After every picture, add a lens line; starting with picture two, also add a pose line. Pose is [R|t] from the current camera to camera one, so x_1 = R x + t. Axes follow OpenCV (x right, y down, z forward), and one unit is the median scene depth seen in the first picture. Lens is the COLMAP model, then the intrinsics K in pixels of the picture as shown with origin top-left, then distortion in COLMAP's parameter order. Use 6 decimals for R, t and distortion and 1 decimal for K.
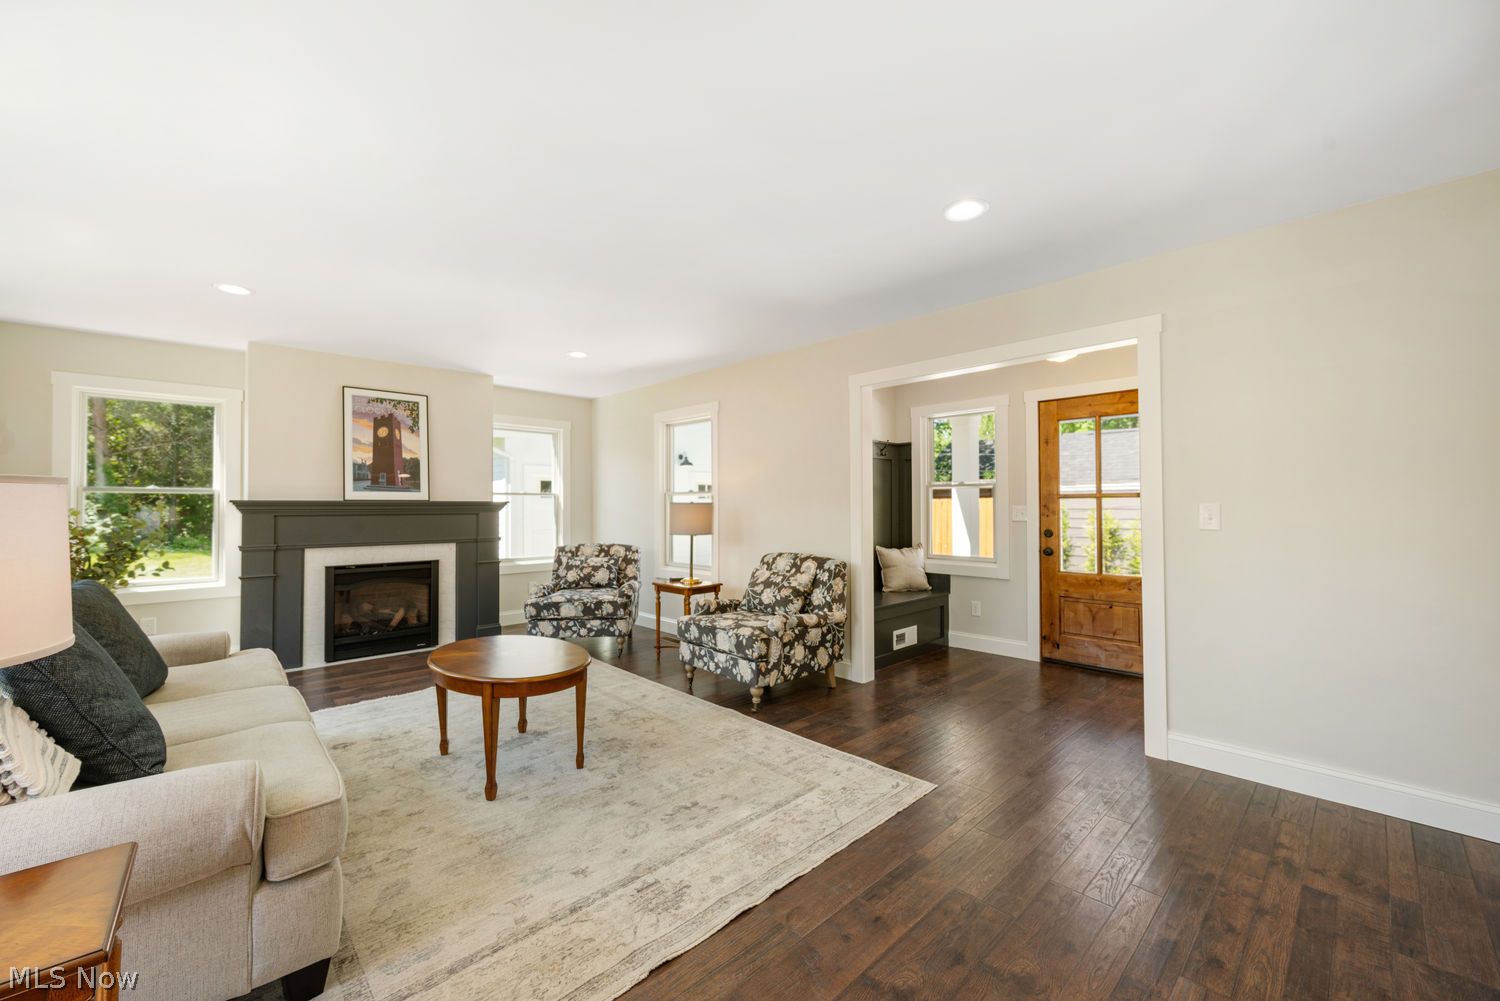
lens RADIAL K [[594.7, 0, 748.2], [0, 594.7, 501.1], [0, 0, 1]] dist [-0.001379, -0.000449]
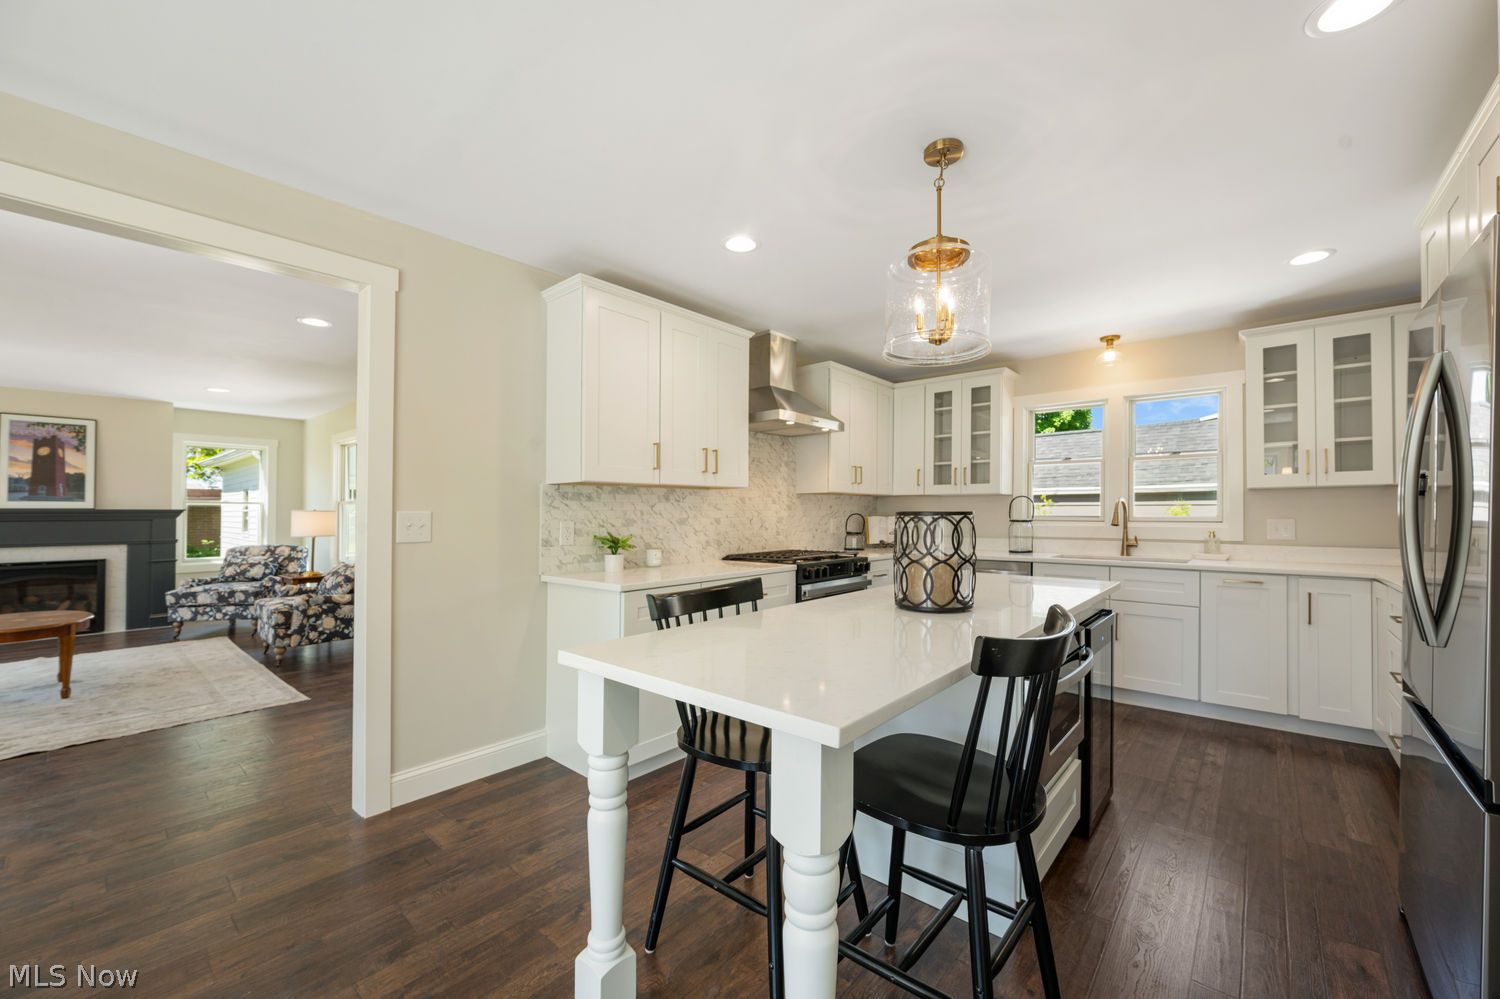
lens RADIAL K [[591.7, 0, 754.8], [0, 591.7, 502.2], [0, 0, 1]] dist [0.000582, 0.000011]
pose [[0.994729, 0.001391, 0.102533, 0.699059], [-0.000430, 0.999956, -0.009391, -0.003725], [-0.102542, 0.009297, 0.994685, -0.331111]]
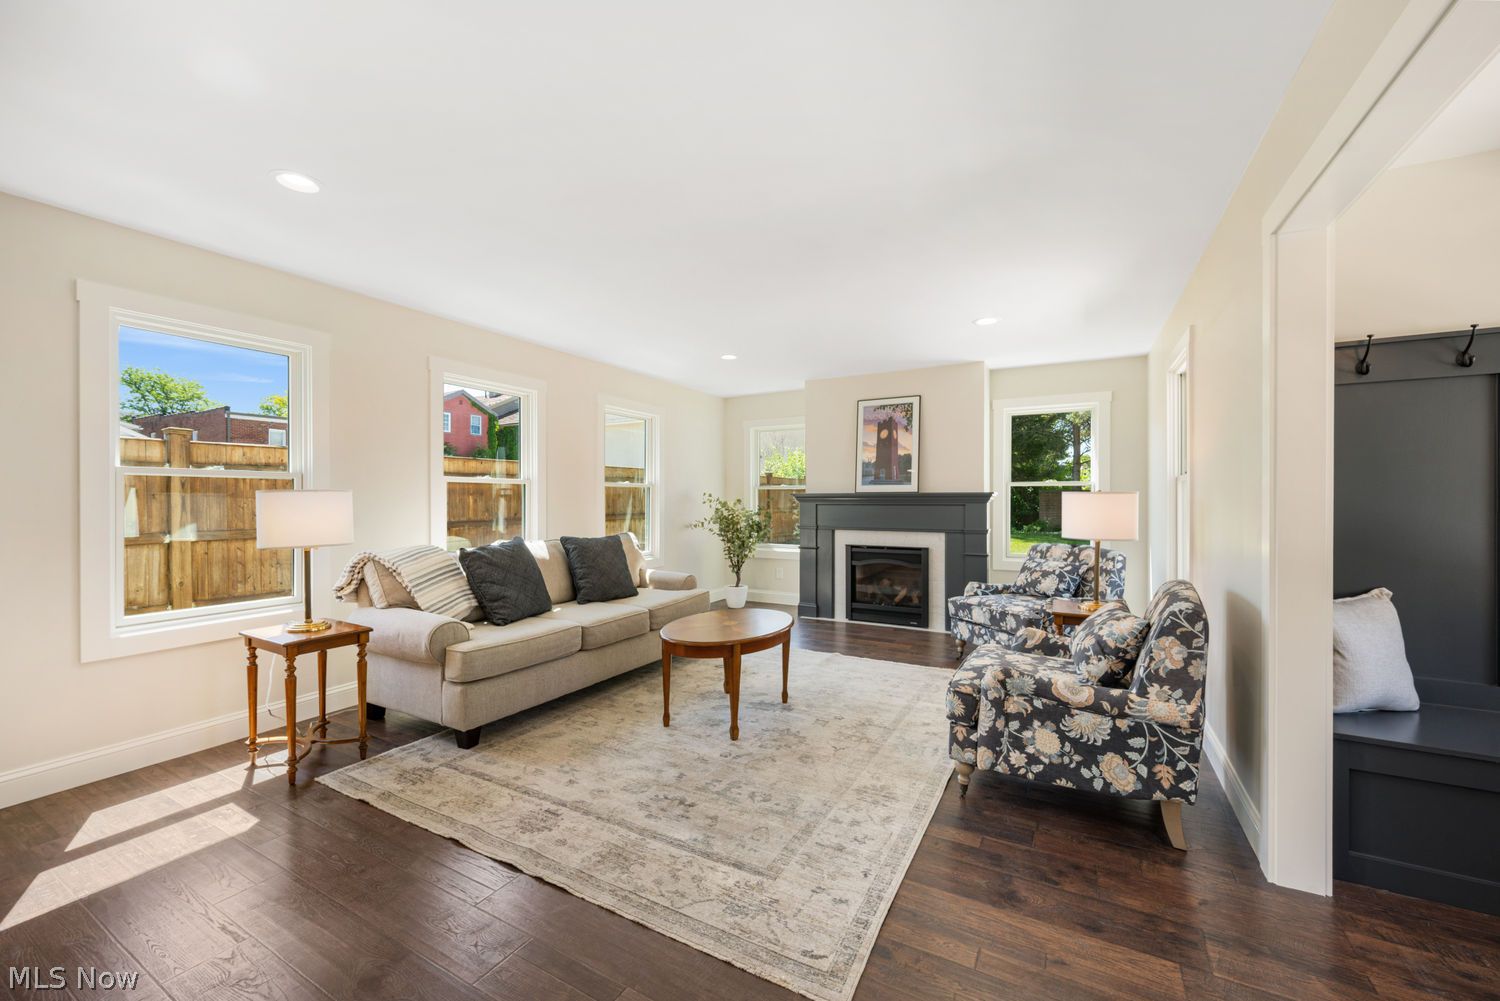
lens RADIAL K [[594.7, 0, 748.2], [0, 594.7, 501.1], [0, 0, 1]] dist [-0.001379, -0.000449]
pose [[0.291818, 0.006391, -0.956452, 0.442043], [0.009690, 0.999907, 0.009638, 0.002171], [0.956425, -0.012081, 0.291729, 0.415706]]
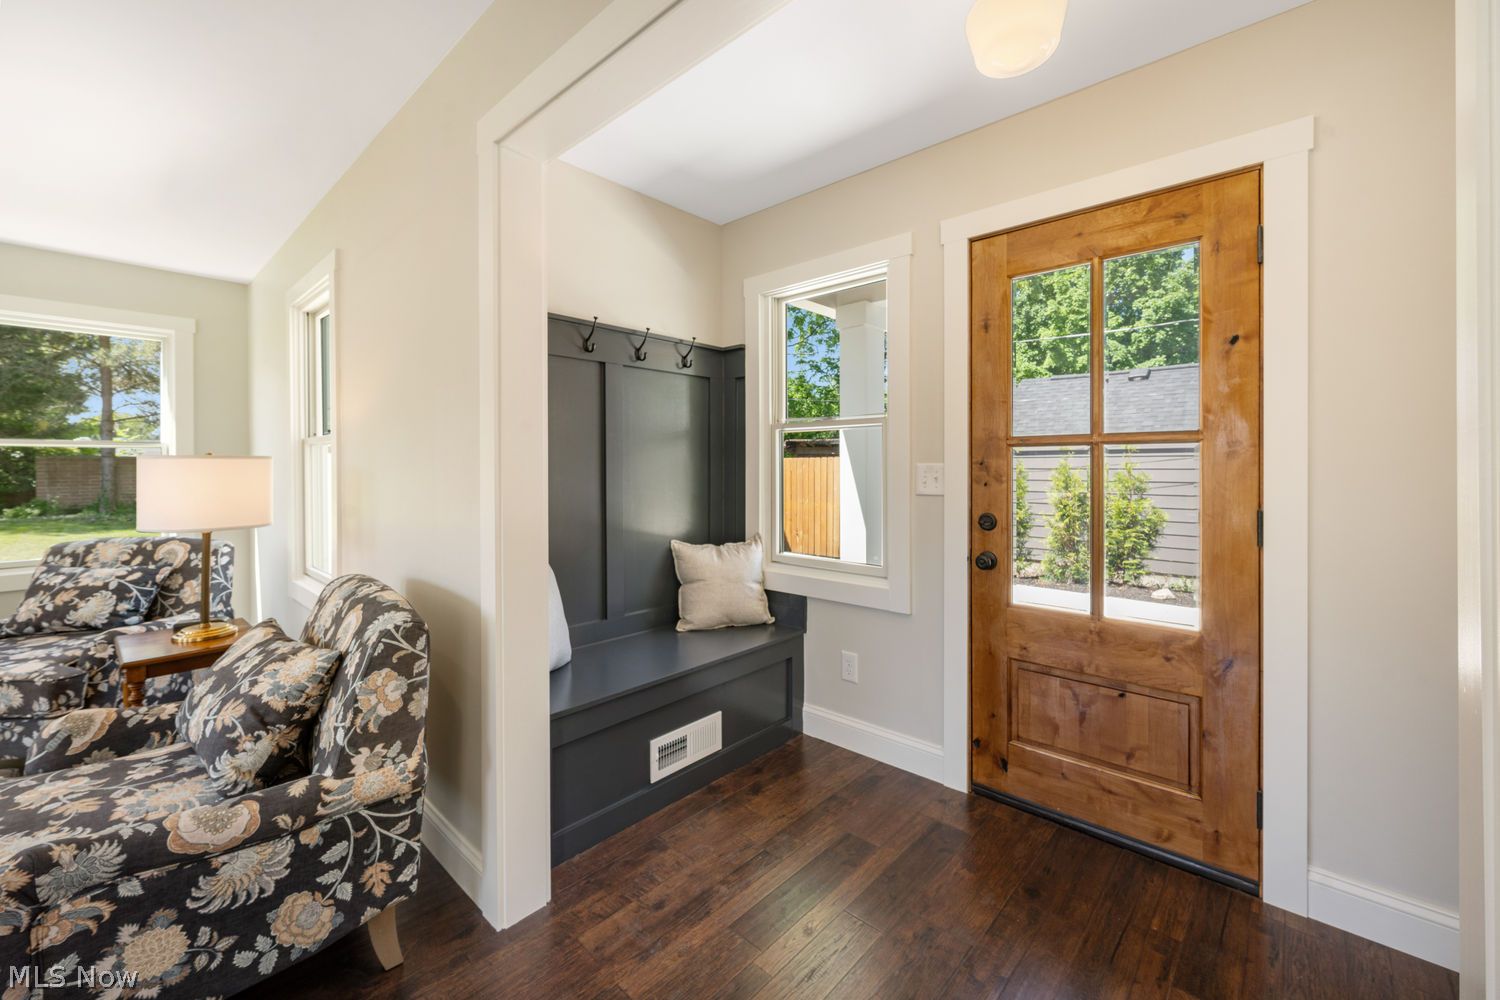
lens RADIAL K [[597.4, 0, 749.5], [0, 597.4, 470.5], [0, 0, 1]] dist [-0.001424, 0.000307]
pose [[0.998236, -0.000519, 0.059370, 0.283934], [-0.000500, 0.999853, 0.017135, 0.005390], [-0.059370, -0.017134, 0.998089, 0.530646]]
